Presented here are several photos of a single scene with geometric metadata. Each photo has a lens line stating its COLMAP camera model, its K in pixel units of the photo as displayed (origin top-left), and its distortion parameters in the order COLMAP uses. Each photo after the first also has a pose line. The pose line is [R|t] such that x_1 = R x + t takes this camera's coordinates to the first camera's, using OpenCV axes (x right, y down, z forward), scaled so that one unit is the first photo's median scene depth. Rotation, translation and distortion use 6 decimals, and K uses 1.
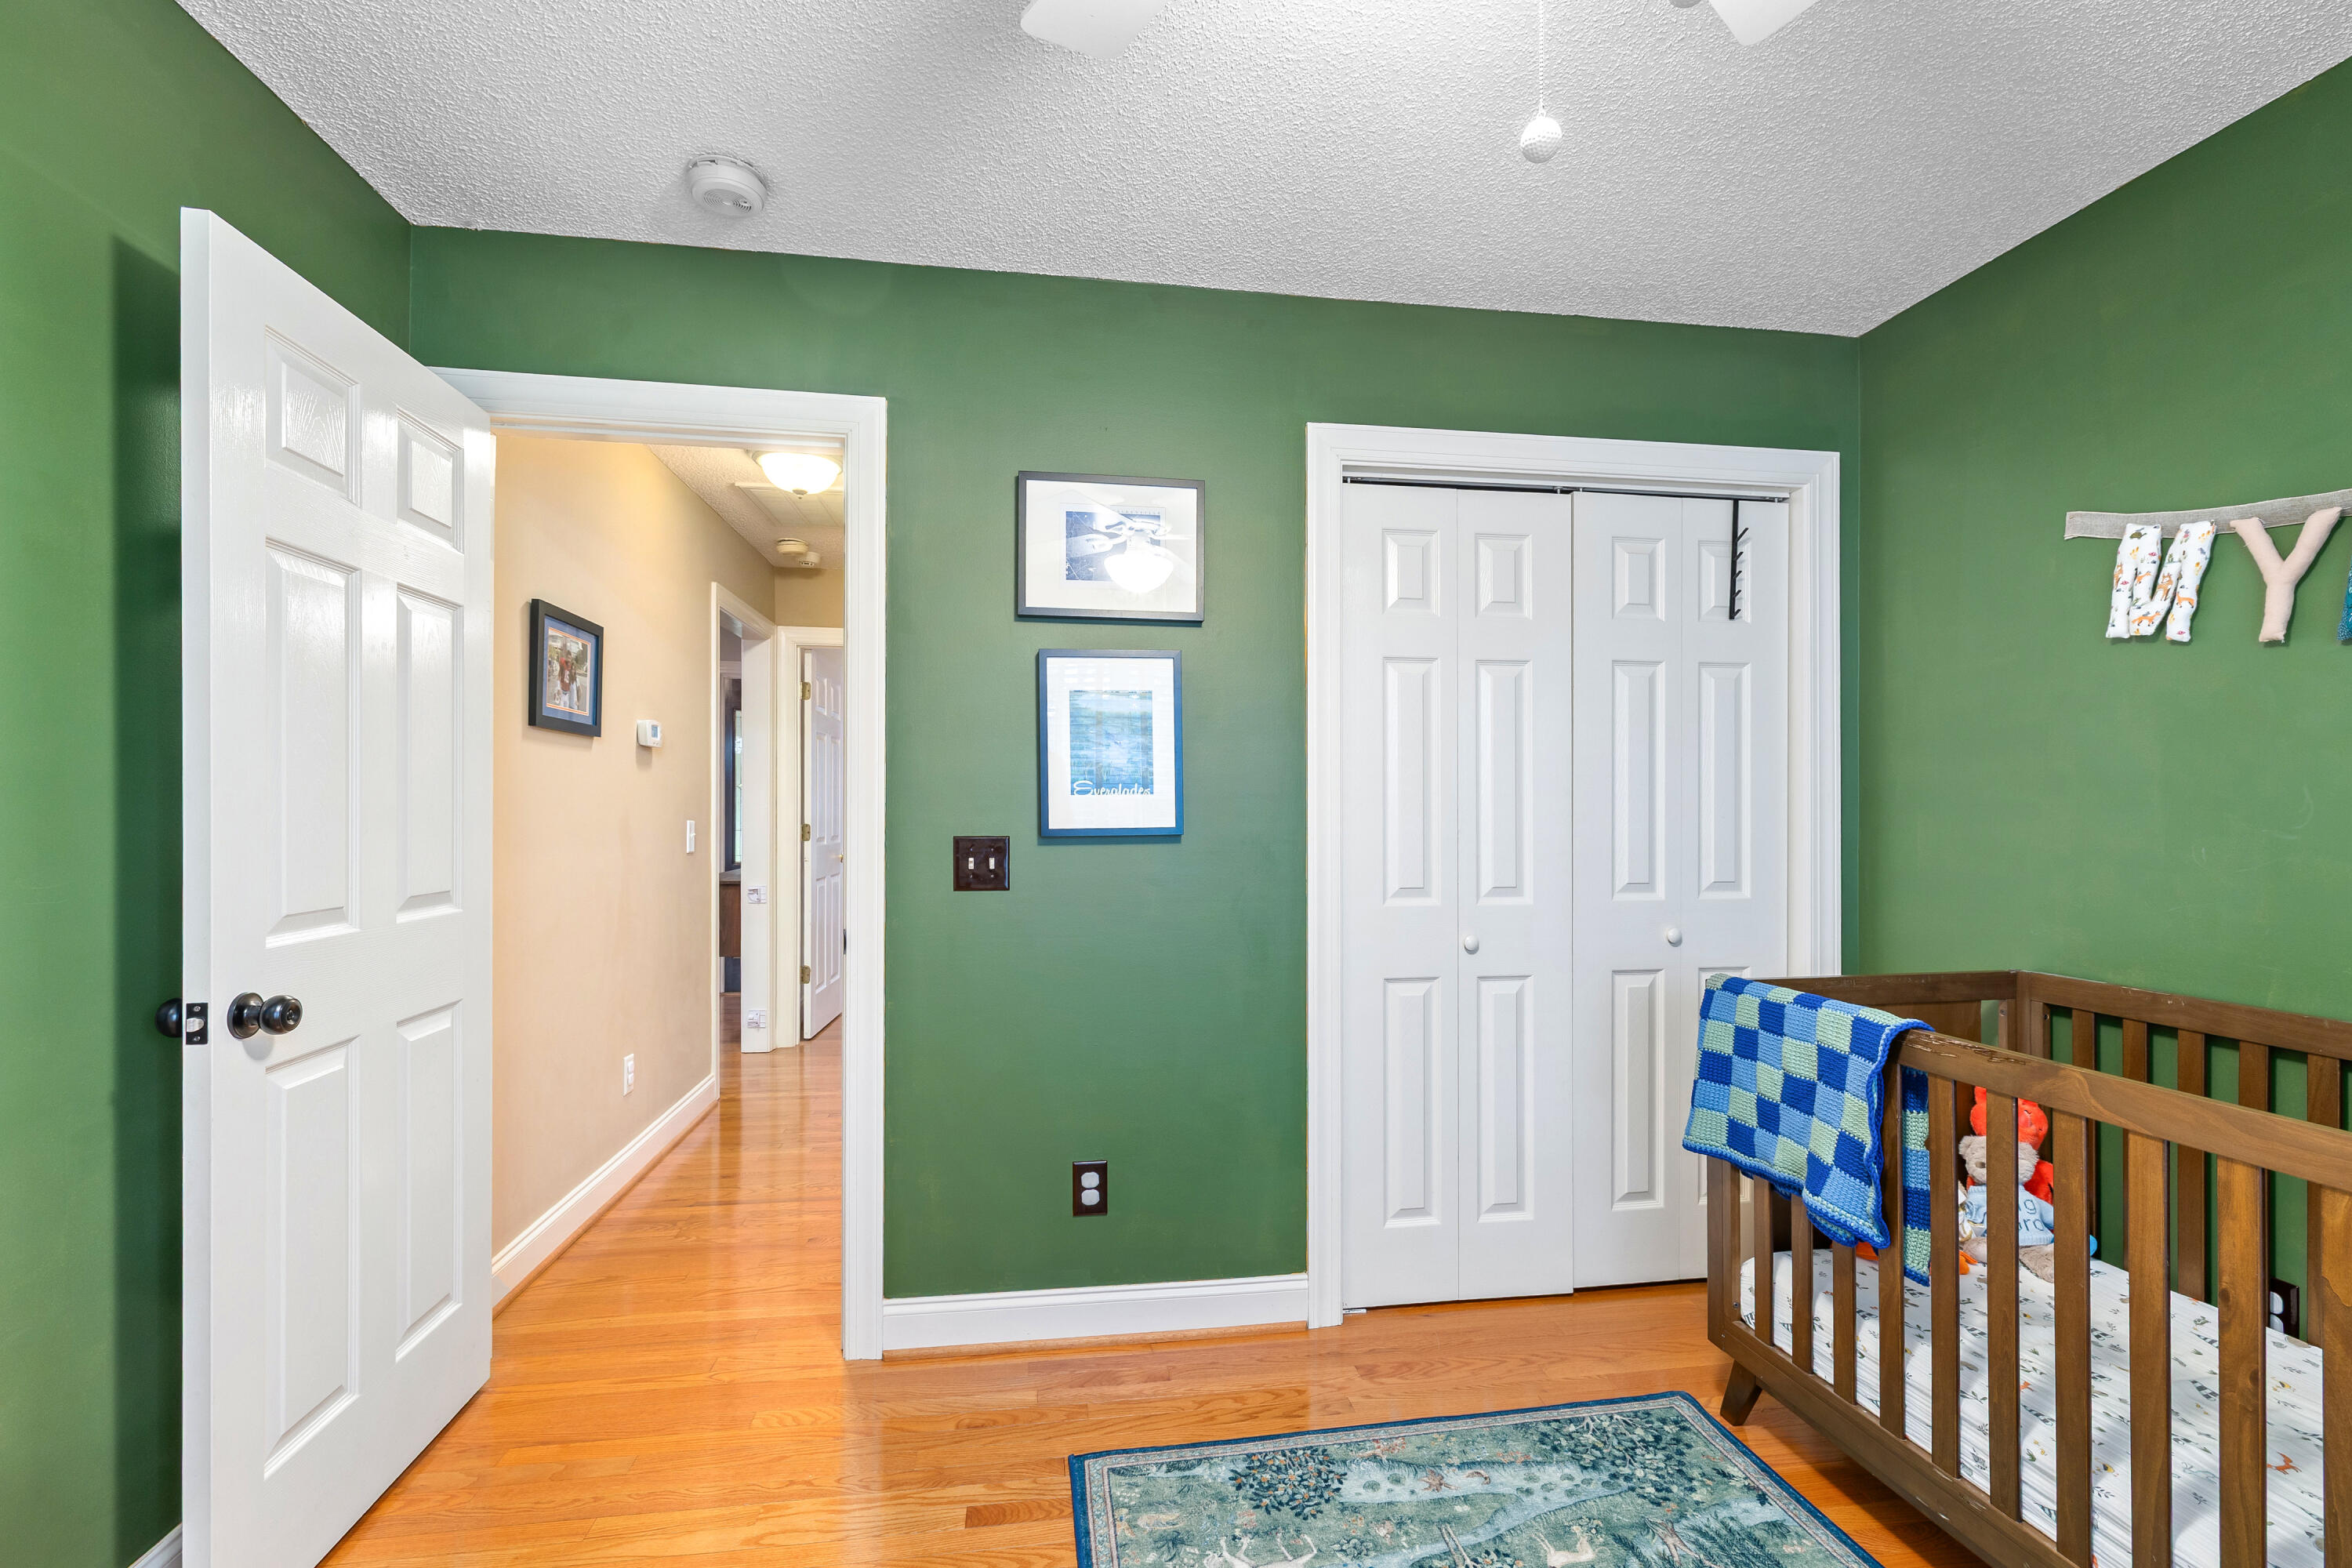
lens RADIAL K [[1037.2, 0, 1186.7], [0, 1037.2, 805.4], [0, 0, 1]] dist [0.000866, -0.000022]
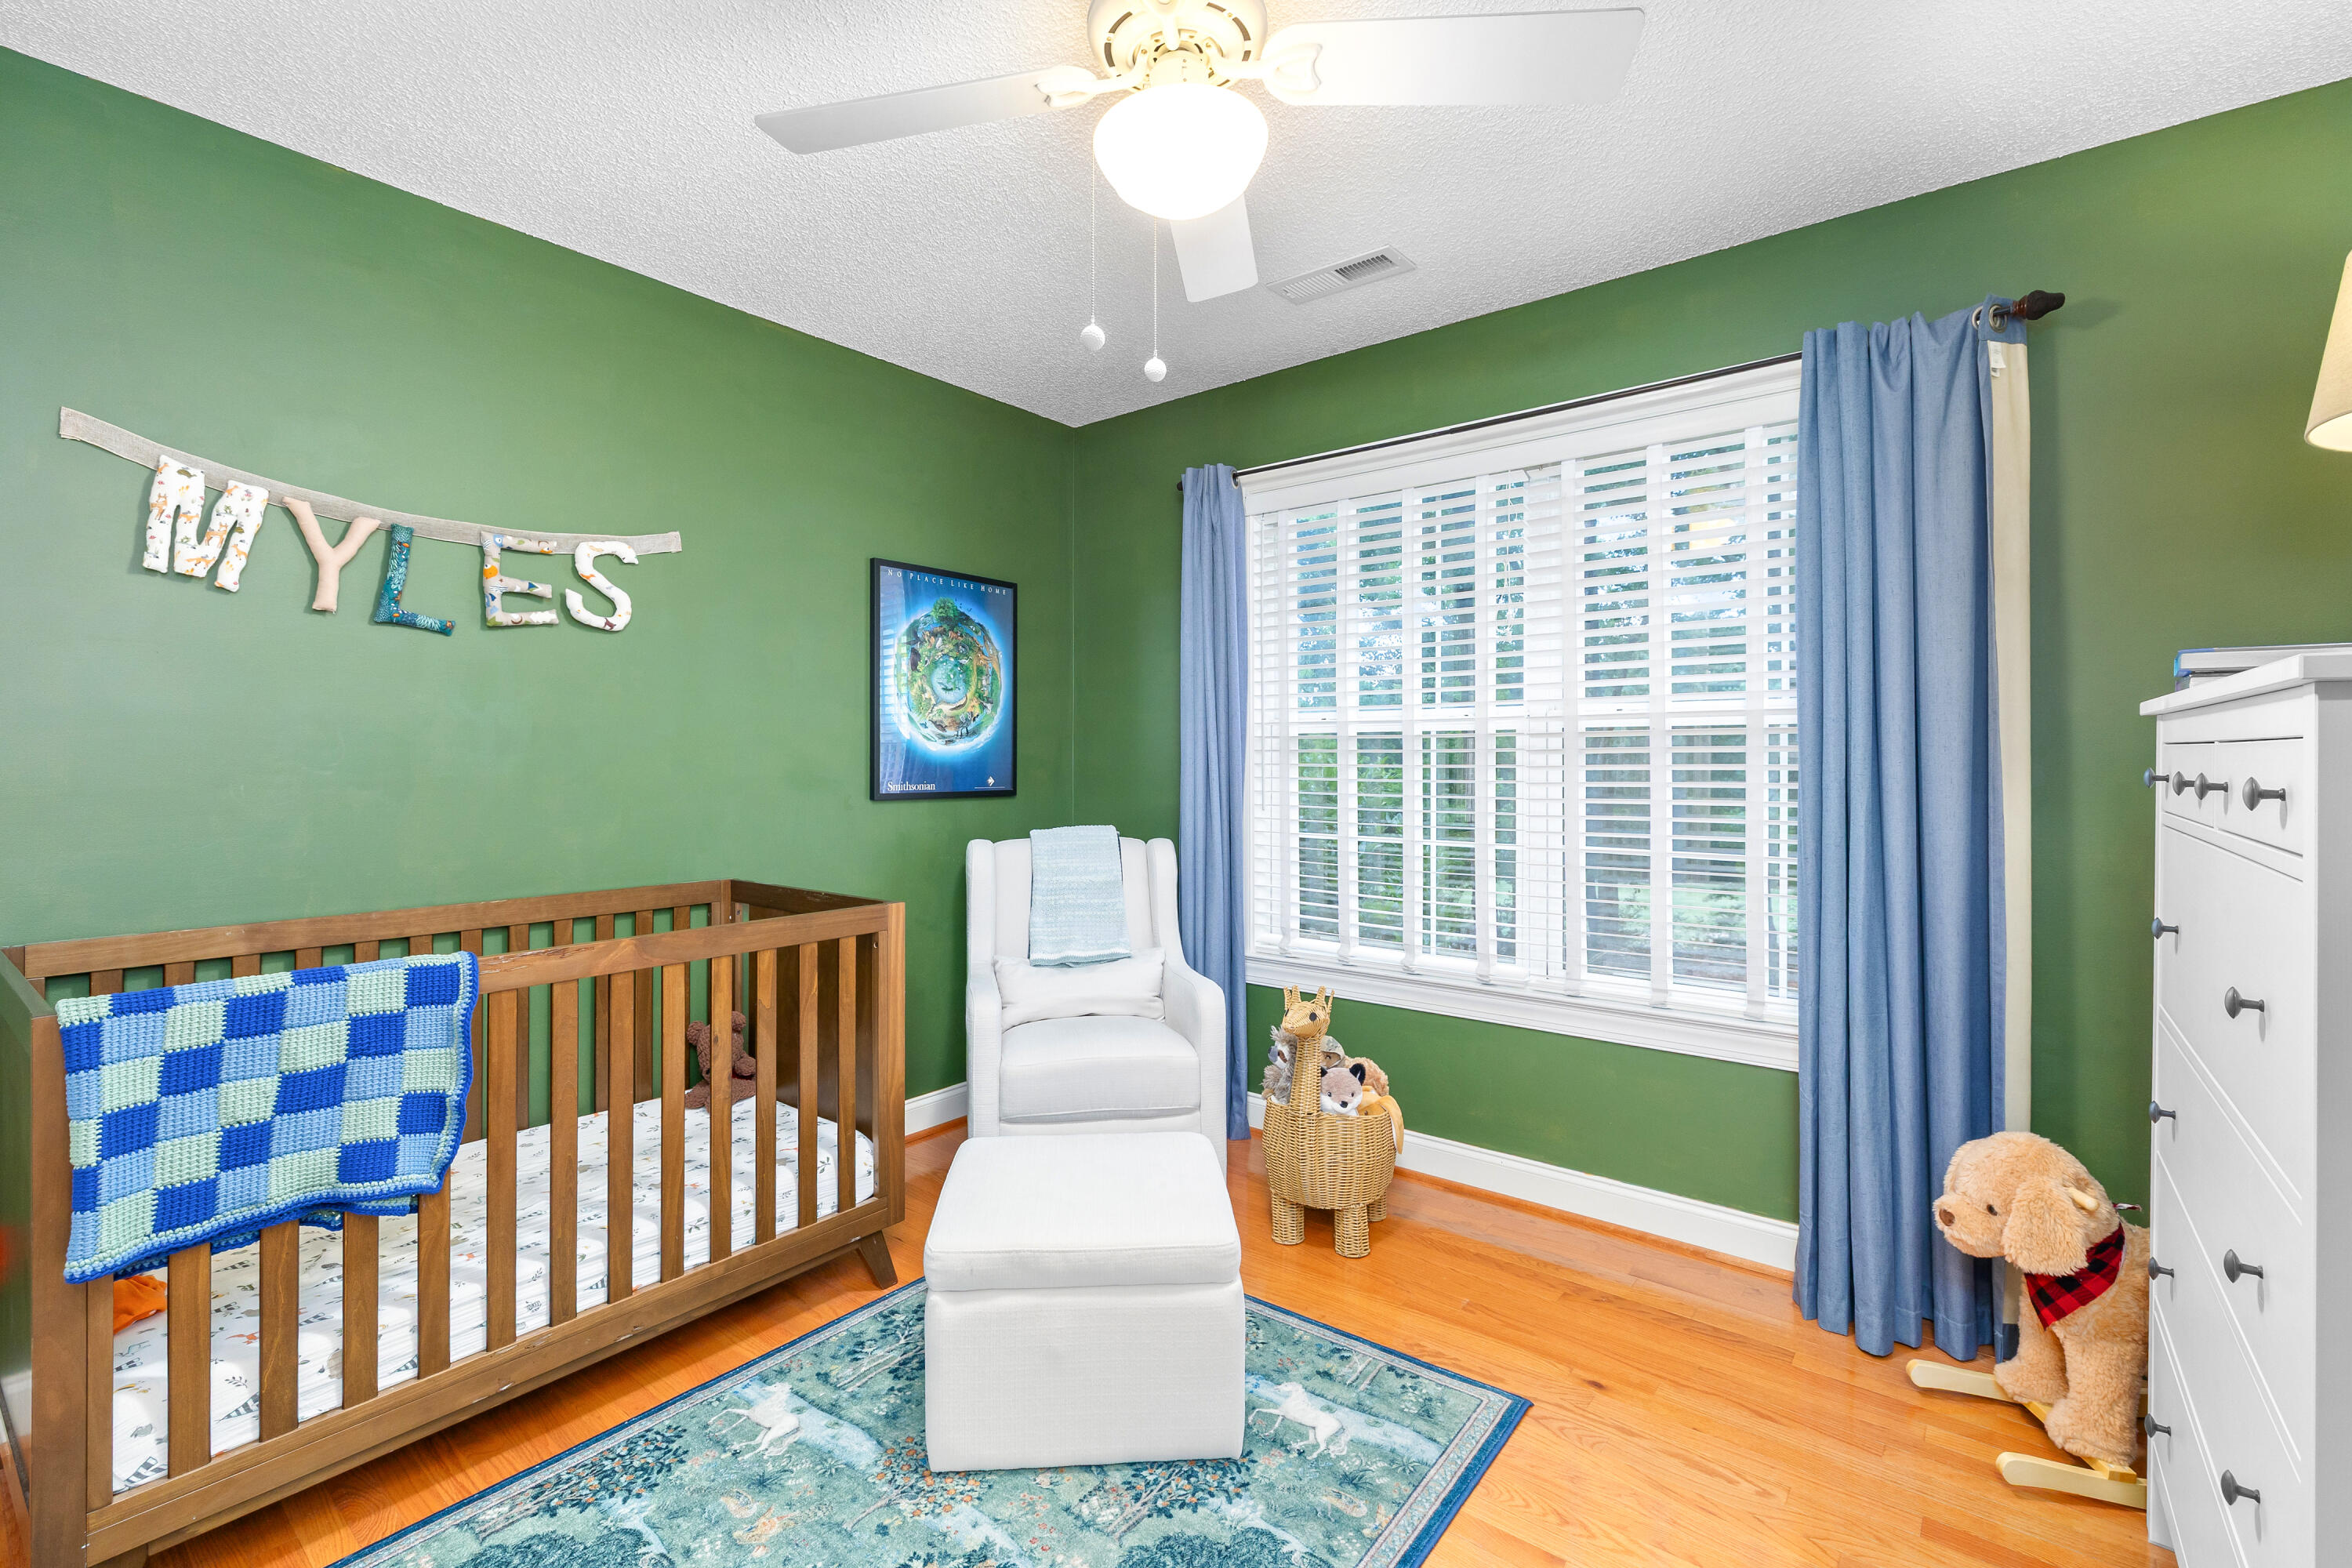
lens RADIAL K [[1042.6, 0, 1175.1], [0, 1042.6, 748.1], [0, 0, 1]] dist [-0.000871, -0.000207]
pose [[-0.672114, 0.004960, 0.740431, -0.475024], [-0.000885, 0.999971, -0.007502, 0.009631], [-0.740447, -0.005698, -0.672090, 1.010009]]
